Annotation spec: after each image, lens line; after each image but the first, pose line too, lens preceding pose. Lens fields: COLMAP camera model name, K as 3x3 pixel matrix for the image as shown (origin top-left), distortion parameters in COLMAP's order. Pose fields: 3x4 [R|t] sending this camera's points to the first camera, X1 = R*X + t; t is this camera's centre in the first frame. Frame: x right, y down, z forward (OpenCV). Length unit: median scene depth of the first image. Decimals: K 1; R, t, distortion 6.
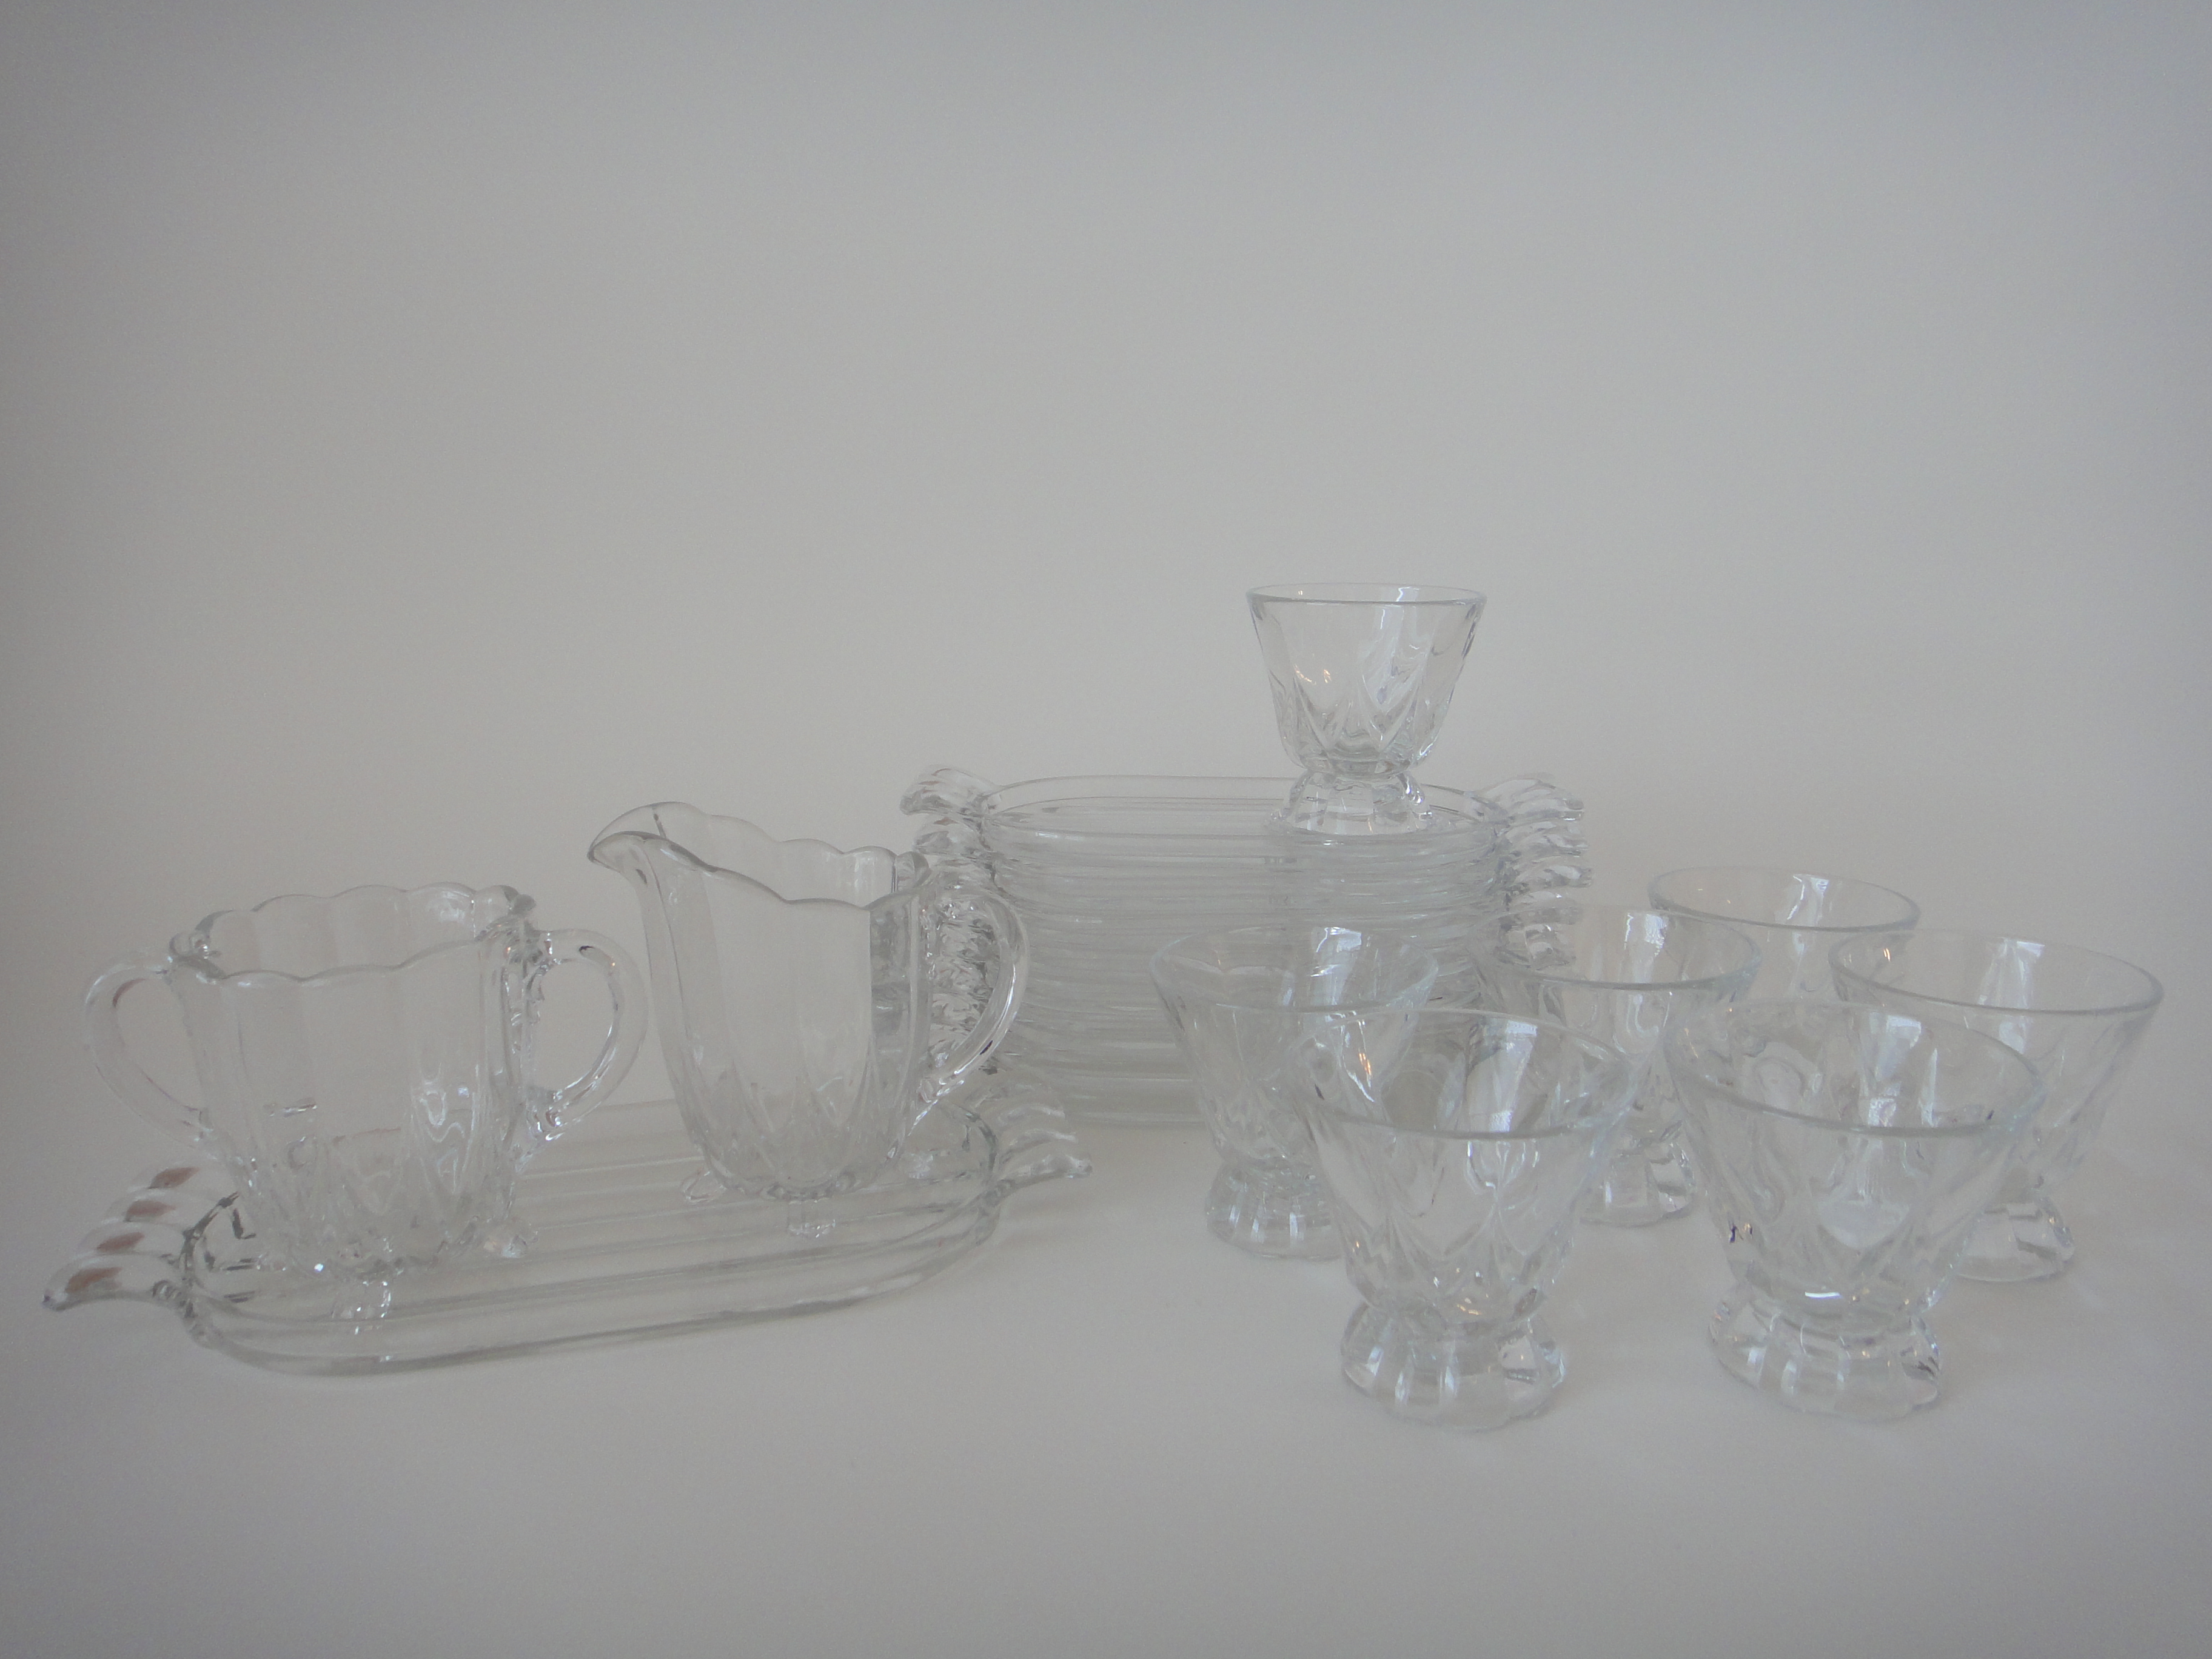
lens RADIAL K [[1547.0, 0, 1106.0], [0, 1547.0, 829.5], [0, 0, 1]] dist [-0.007212, -0.001558]
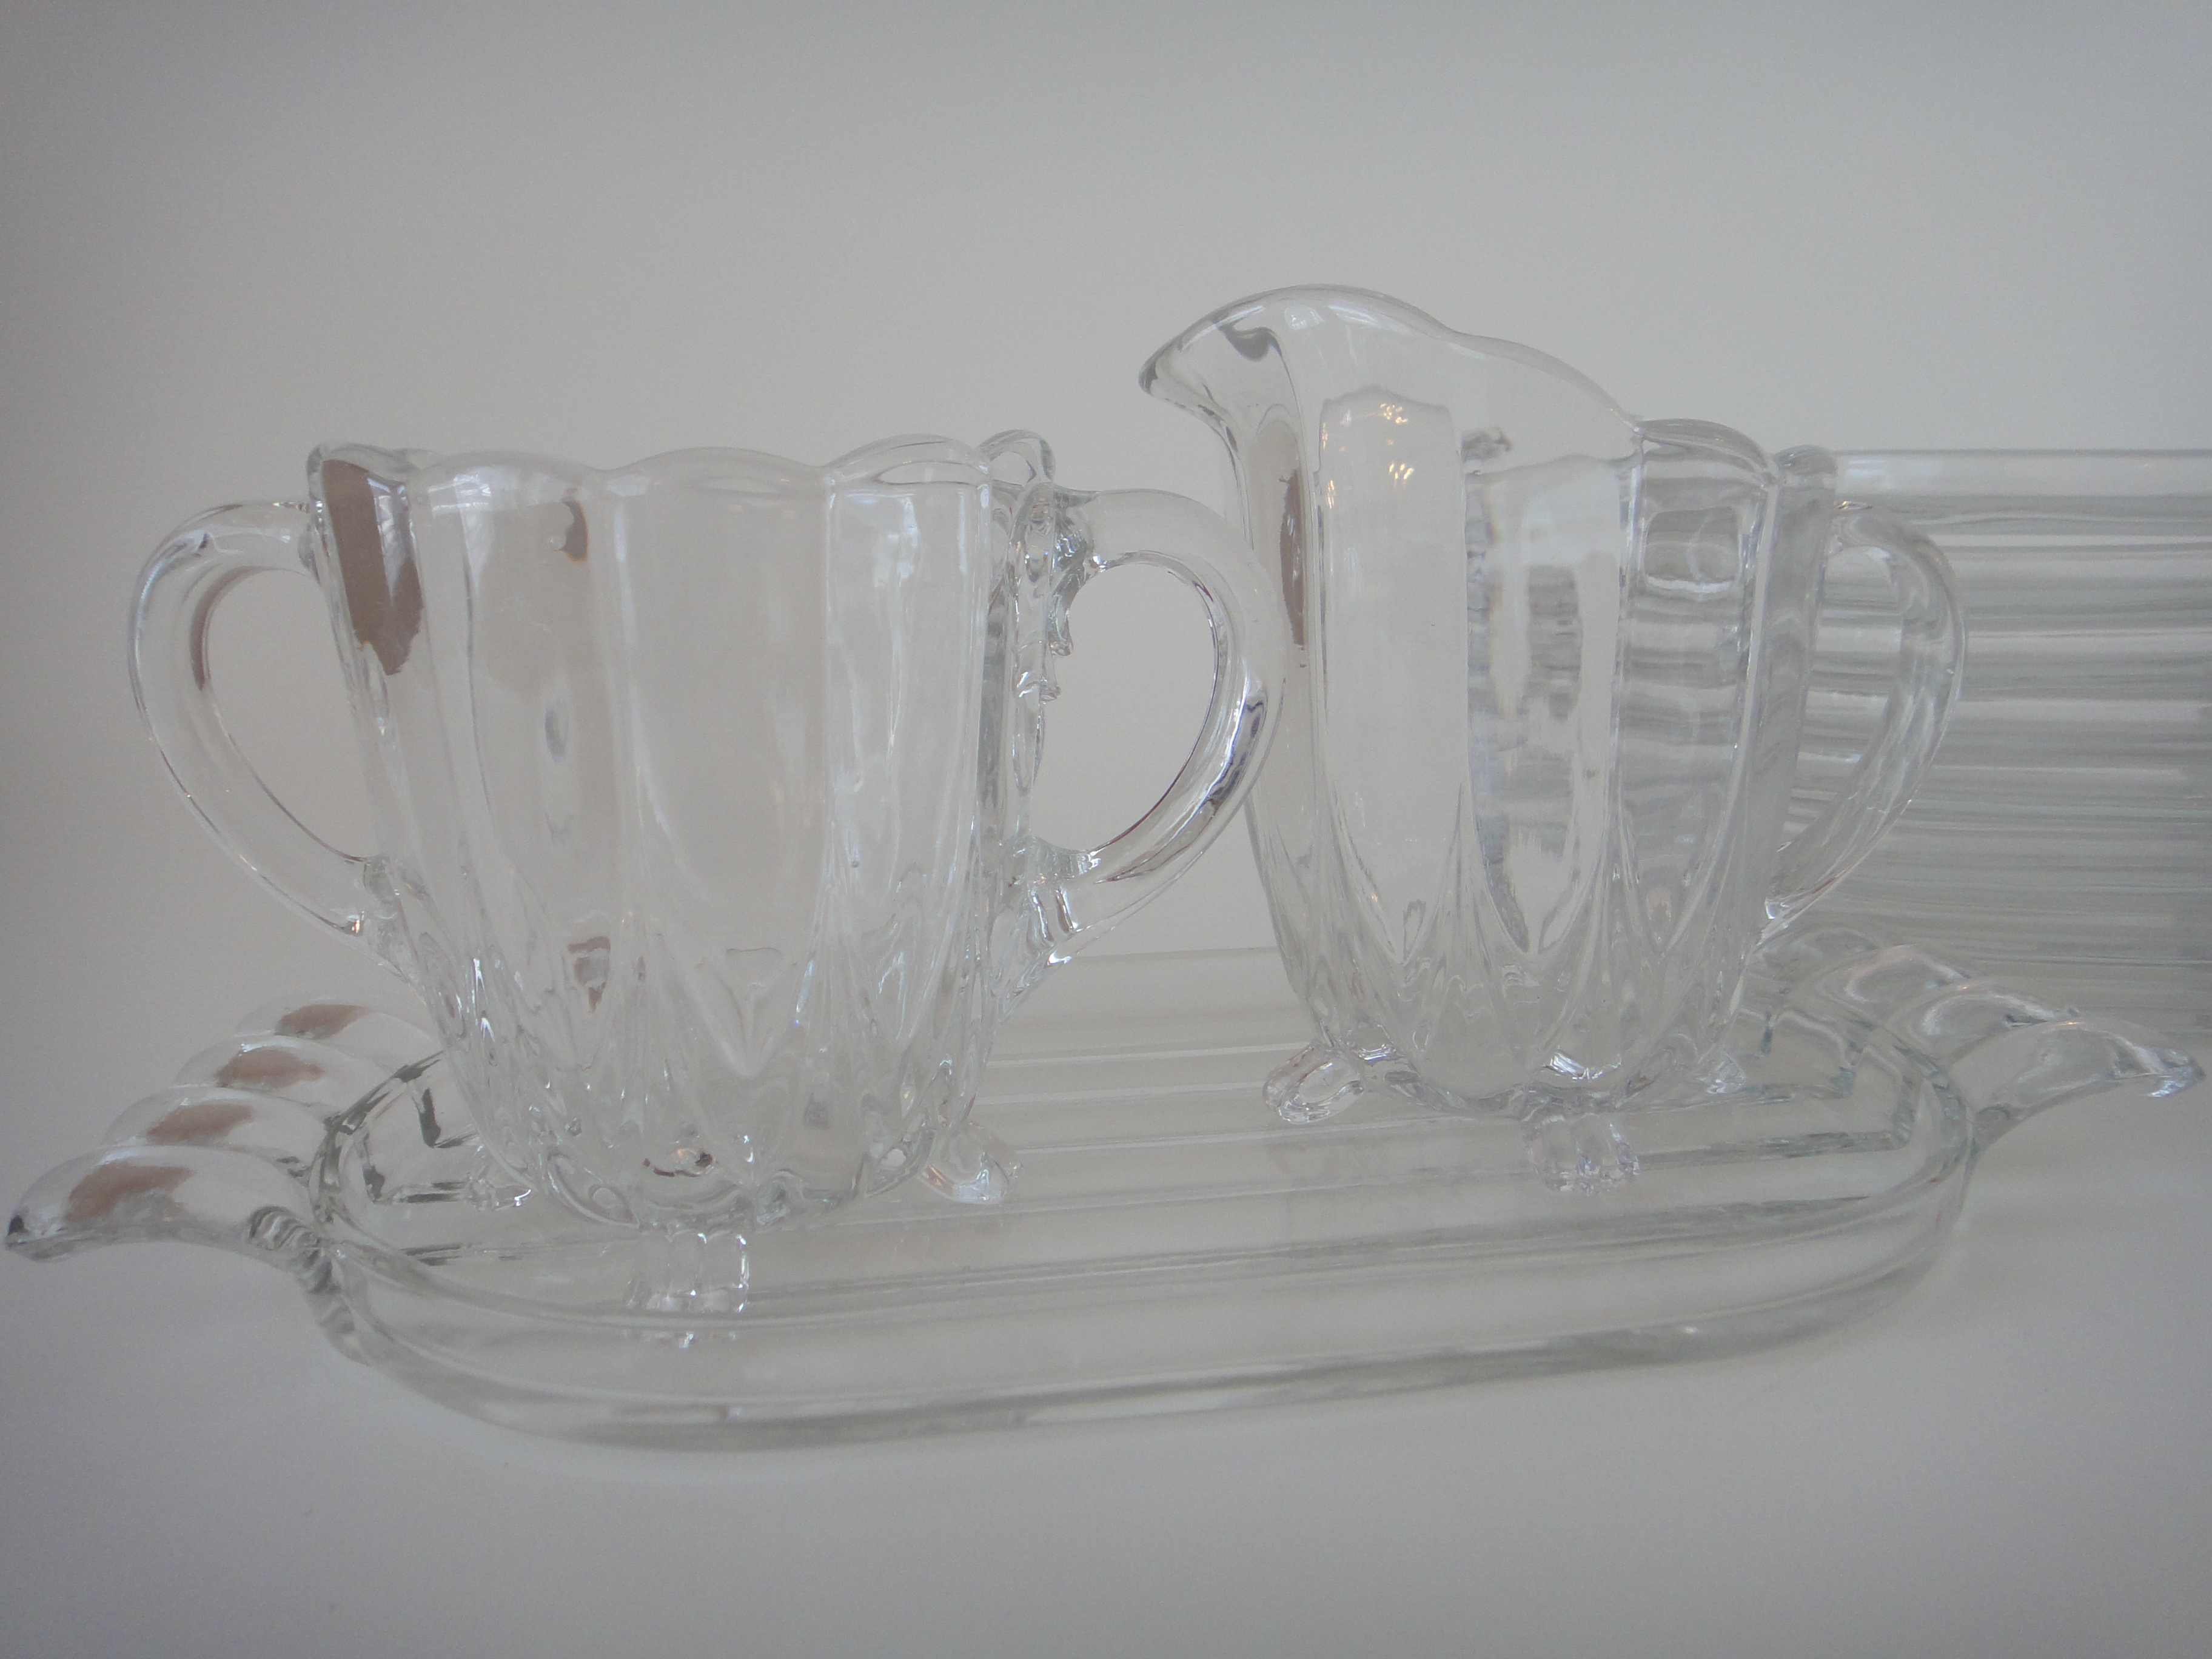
lens RADIAL K [[1459.0, 0, 1048.4], [0, 1459.0, 823.9], [0, 0, 1]] dist [0.022498, -0.055649]
pose [[0.993229, 0.016728, -0.114962, -0.317480], [-0.022334, 0.998614, -0.047655, 0.184275], [0.114005, 0.049900, 0.992226, 0.558869]]
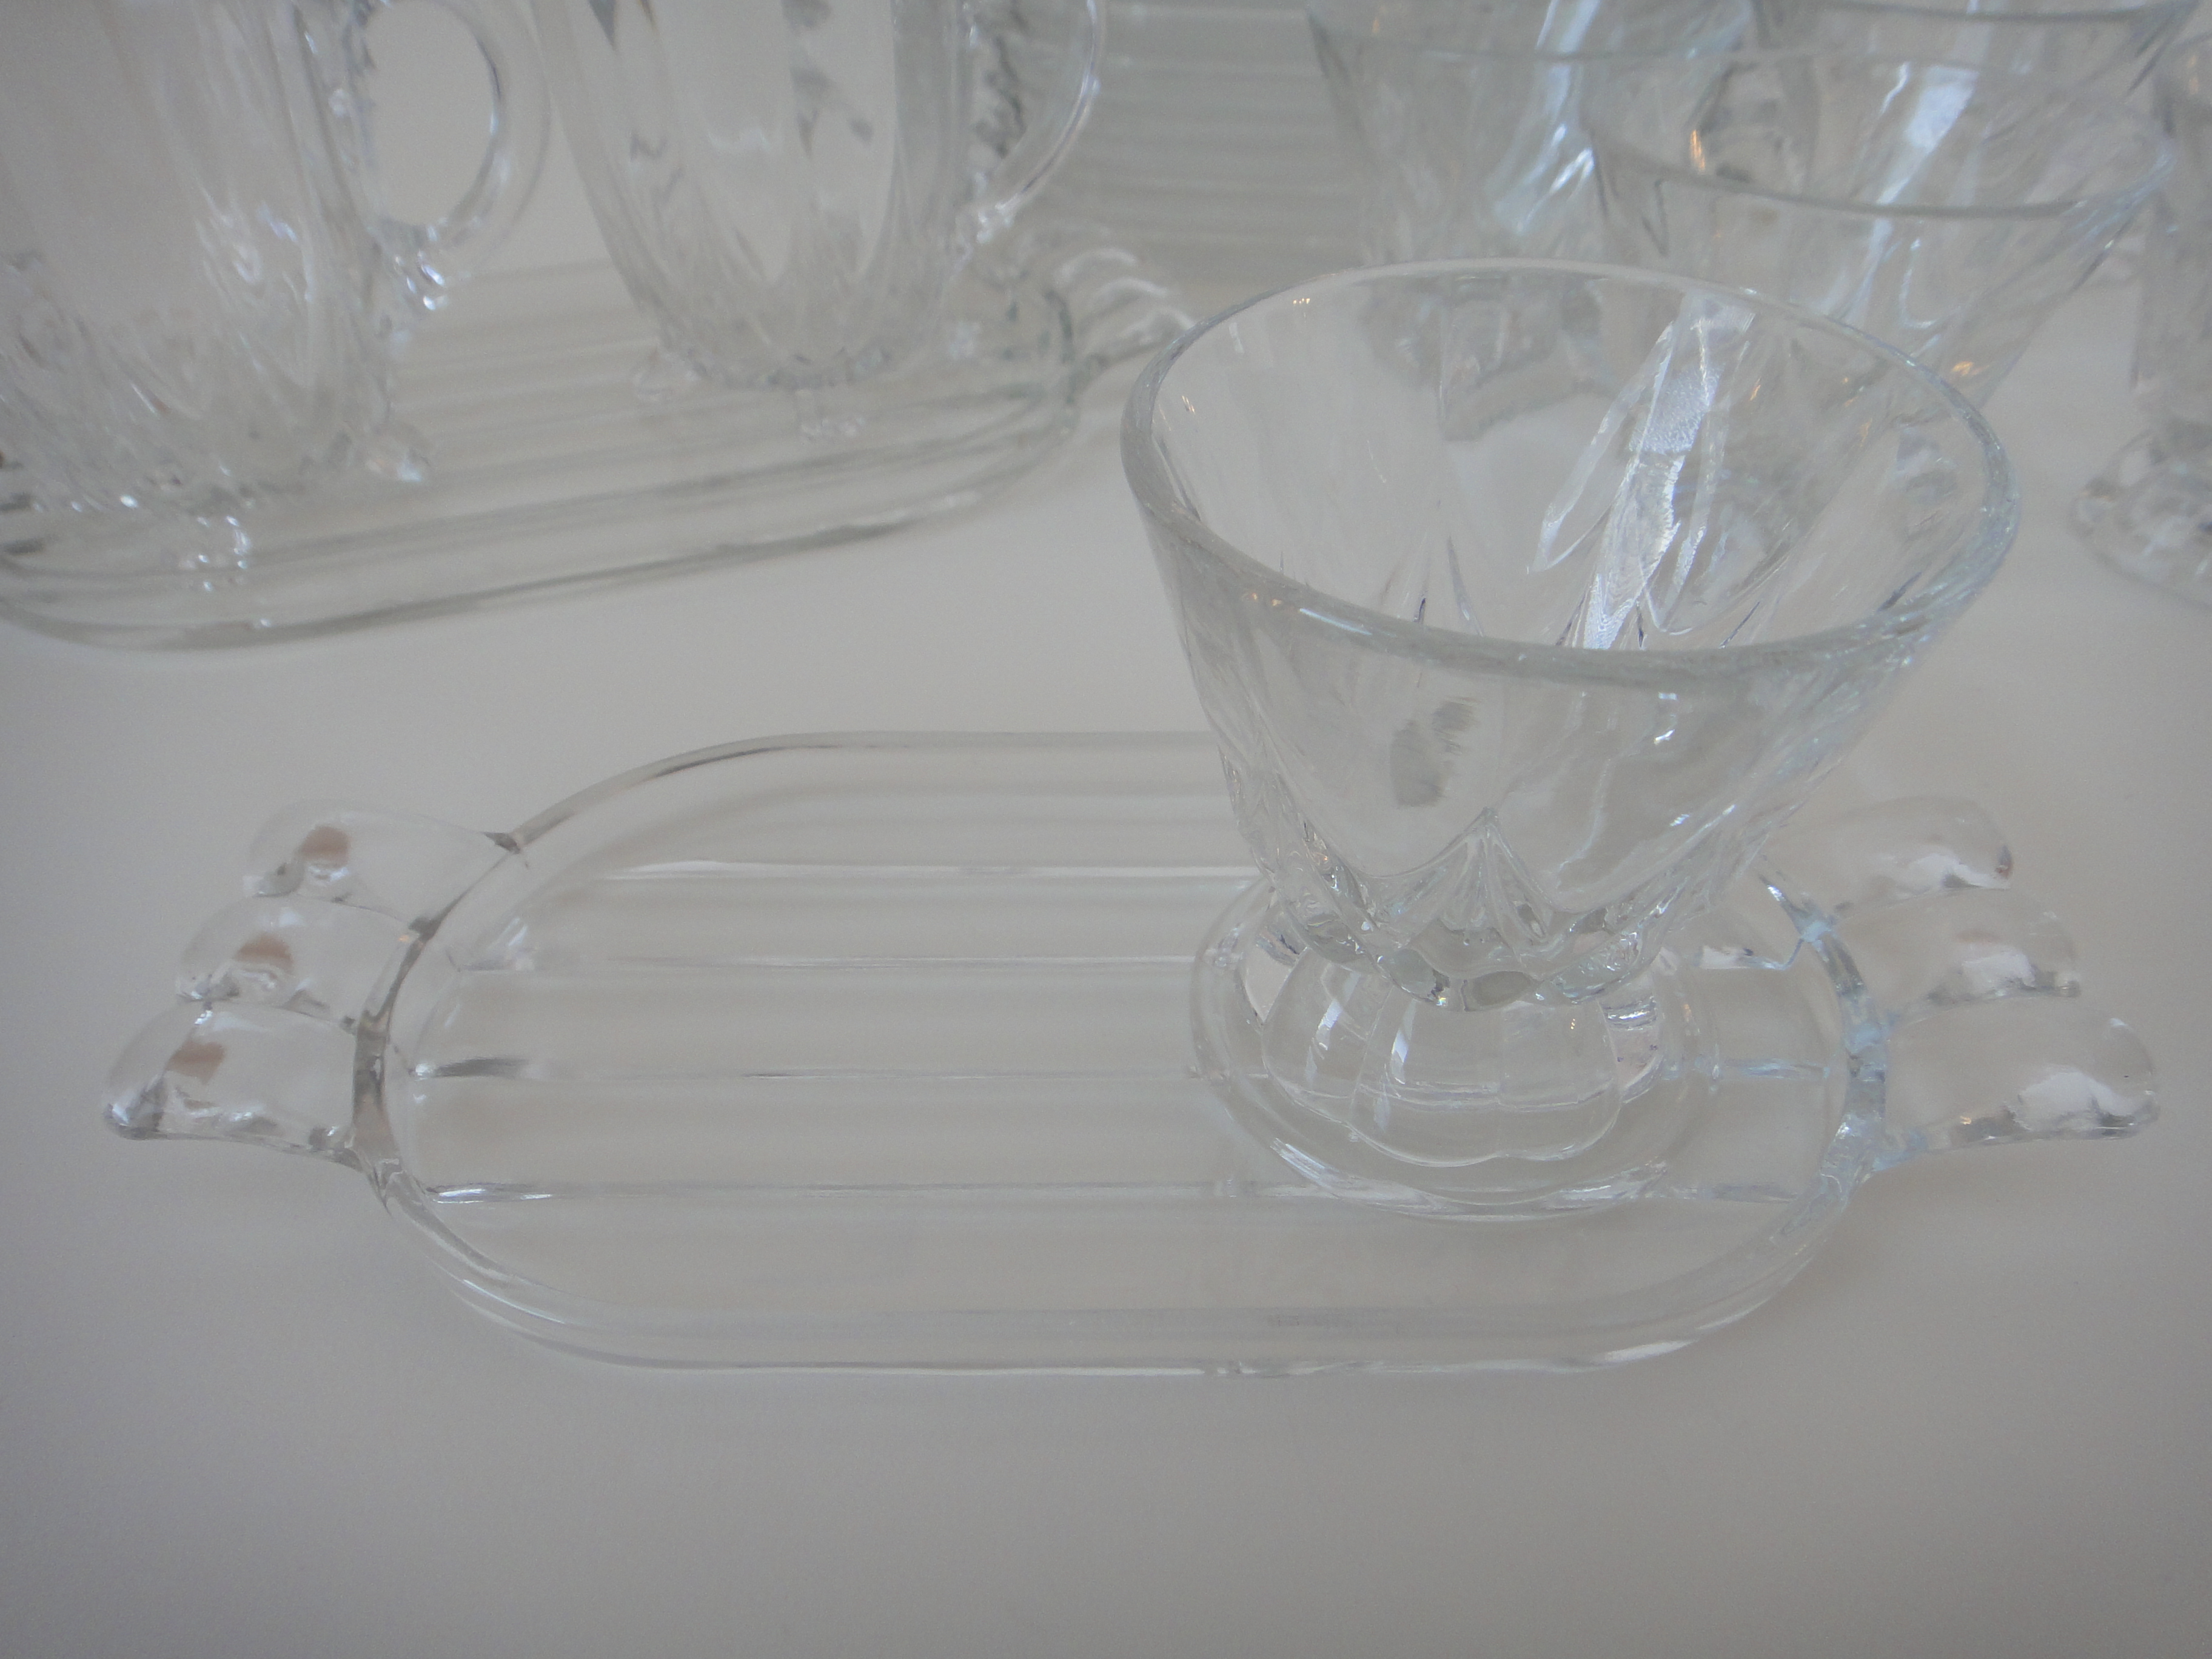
lens RADIAL K [[1547.0, 0, 1106.0], [0, 1547.0, 829.5], [0, 0, 1]] dist [-0.007212, -0.001558]
pose [[0.997225, -0.042718, 0.060975, -0.120002], [0.009593, 0.885906, 0.463765, 0.095875], [-0.073829, -0.461893, 0.883858, 0.284078]]
